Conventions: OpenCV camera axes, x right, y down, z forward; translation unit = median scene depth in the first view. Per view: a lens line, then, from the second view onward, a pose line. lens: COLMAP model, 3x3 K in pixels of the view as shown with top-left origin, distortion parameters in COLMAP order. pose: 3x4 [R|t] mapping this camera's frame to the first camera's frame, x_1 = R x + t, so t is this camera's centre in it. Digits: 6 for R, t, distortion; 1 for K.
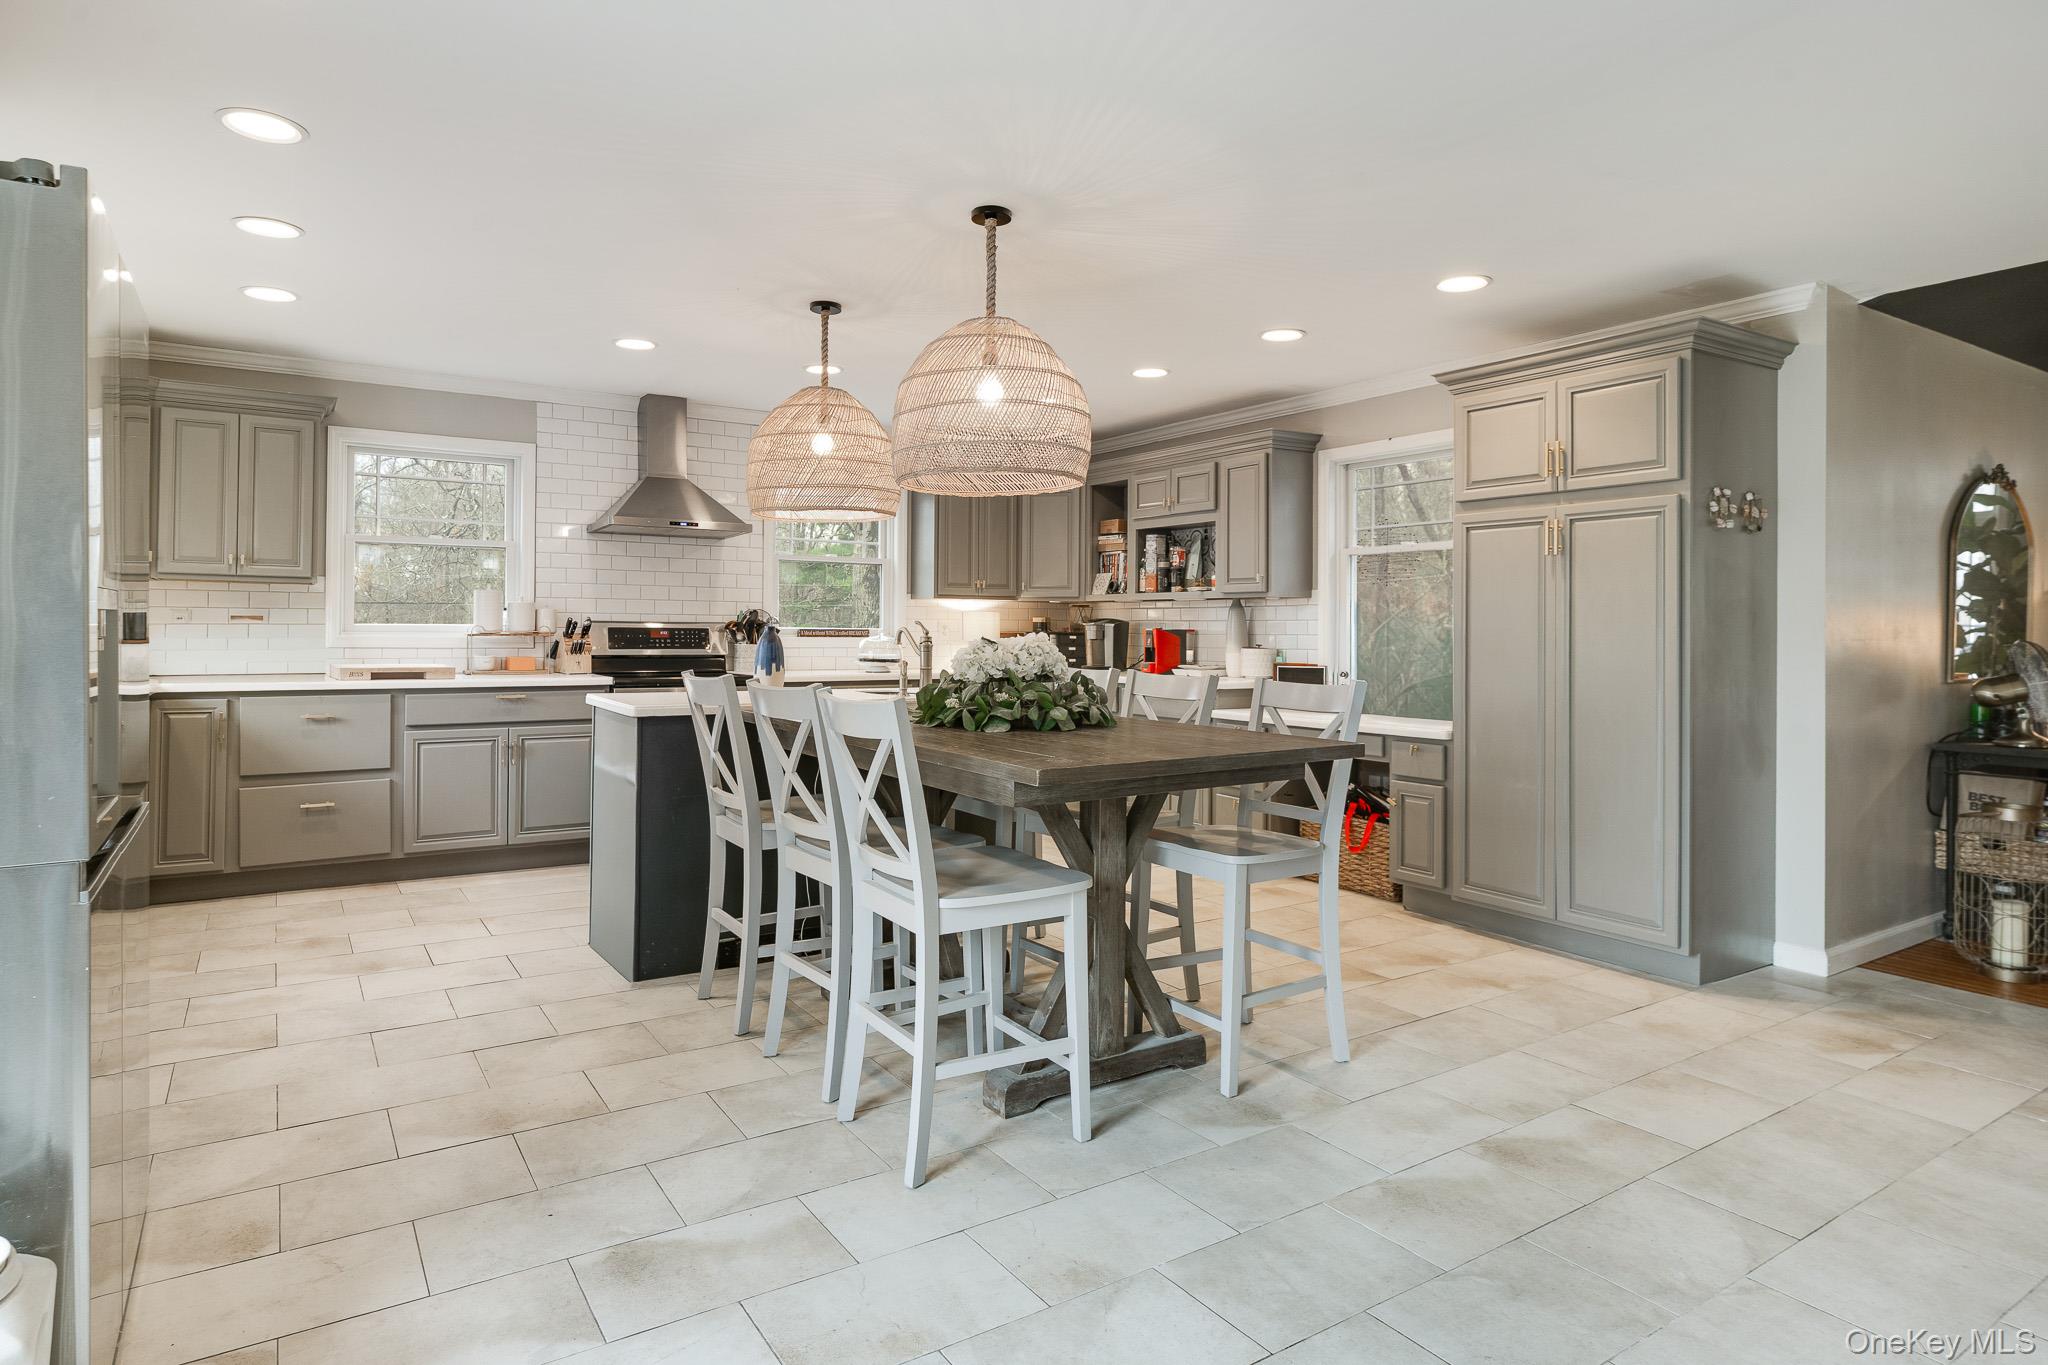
lens RADIAL K [[1110.0, 0, 970.6], [0, 1110.0, 625.6], [0, 0, 1]] dist [-0.000135, -0.000915]
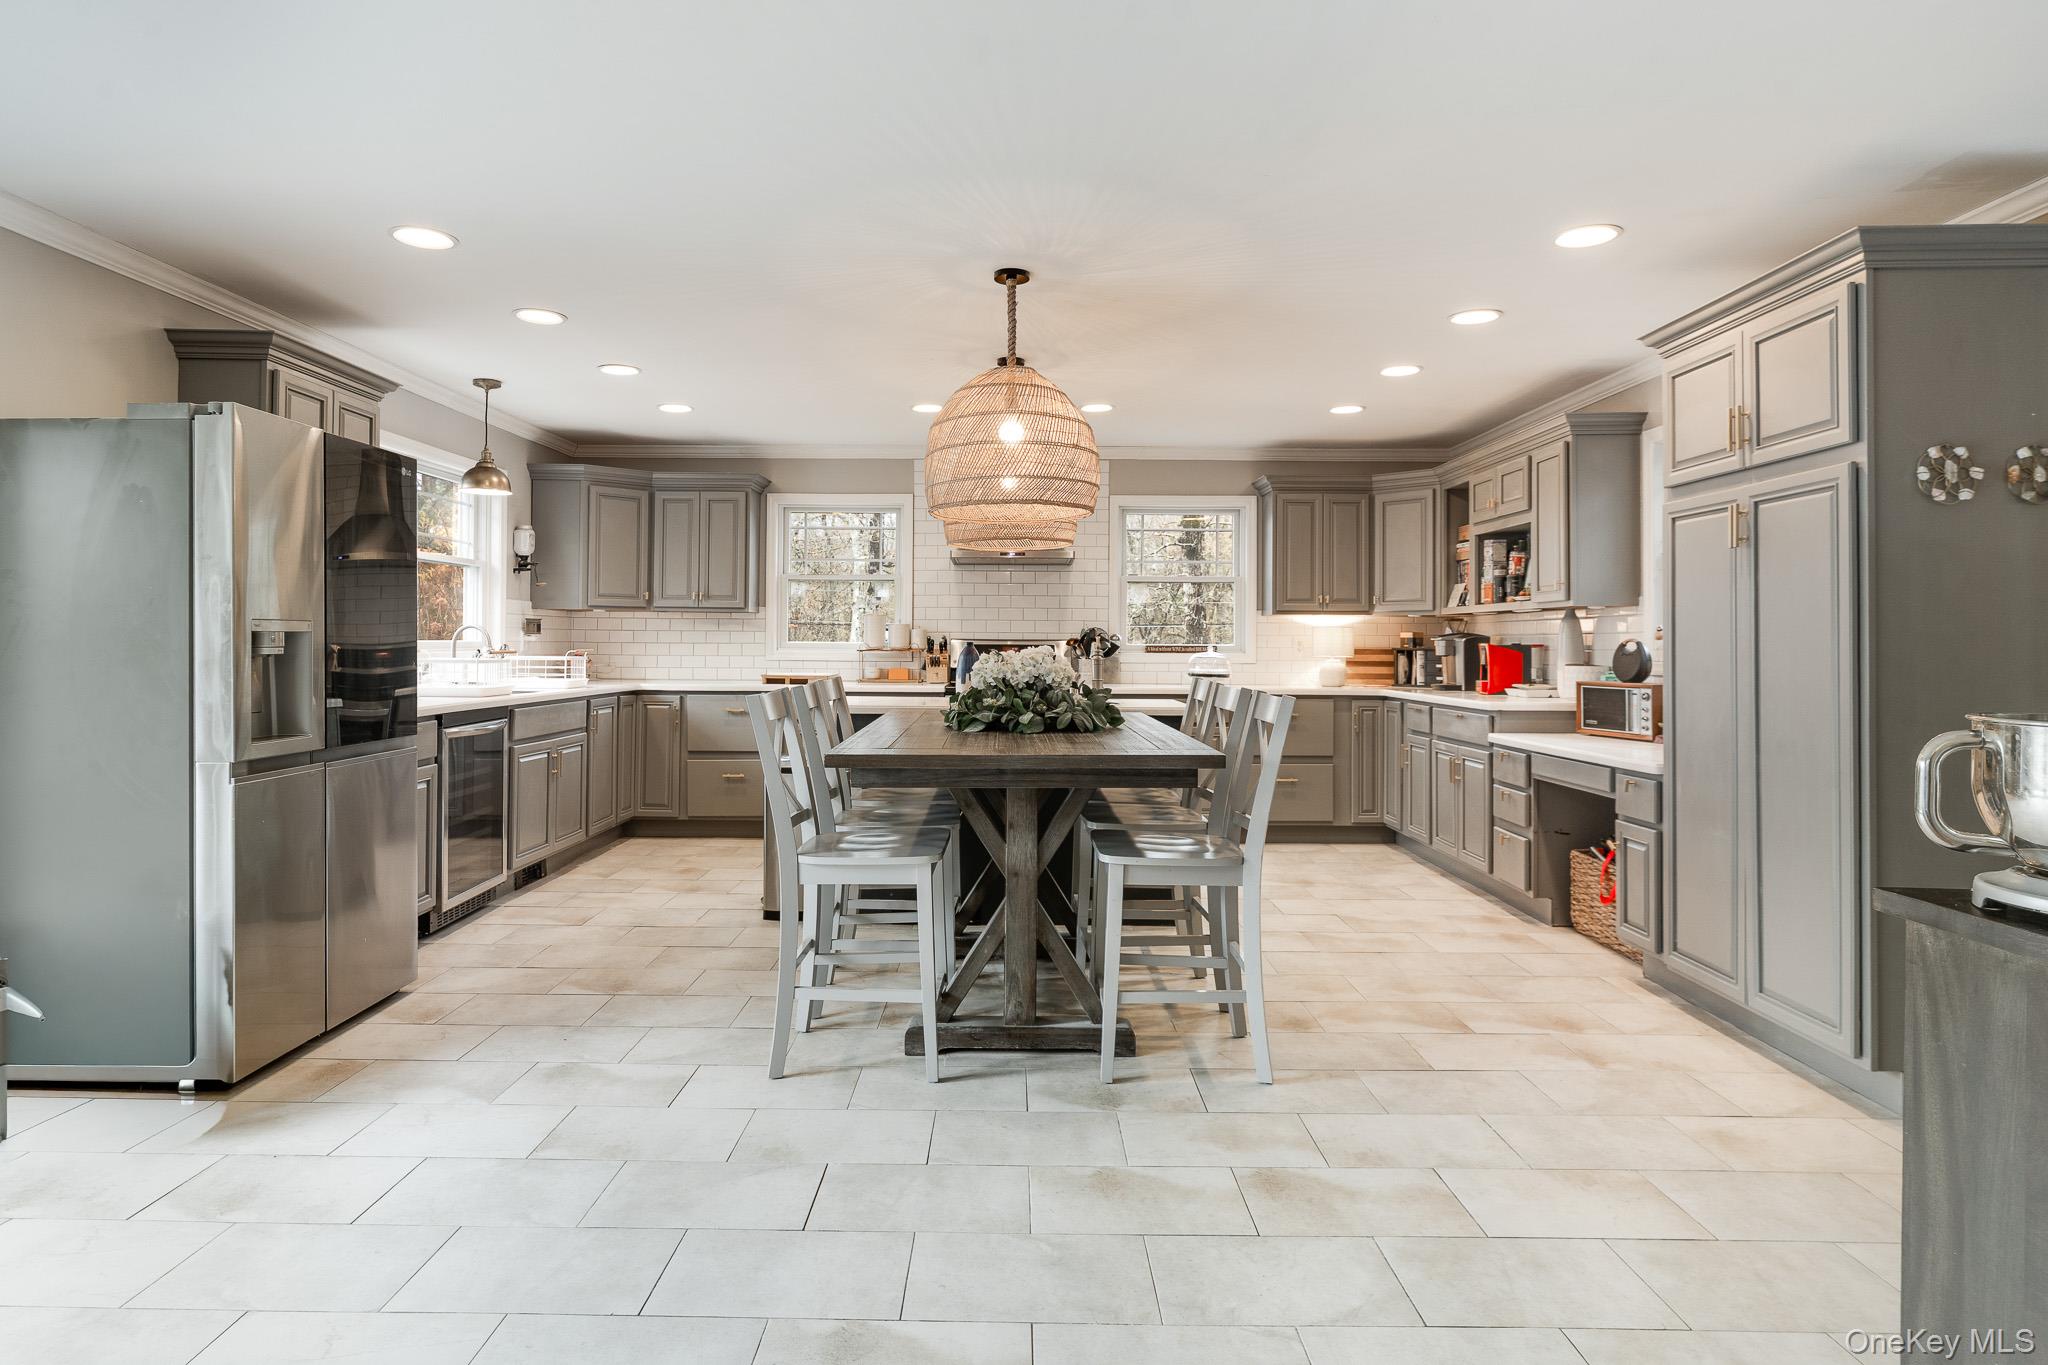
lens RADIAL K [[1110.0, 0, 995.6], [0, 1110.0, 638.1], [0, 0, 1]] dist [-0.000135, -0.000915]
pose [[0.841081, -0.006629, -0.540868, 0.427199], [0.003147, 0.999968, -0.007362, 0.004906], [0.540900, 0.004490, 0.841075, 0.031119]]
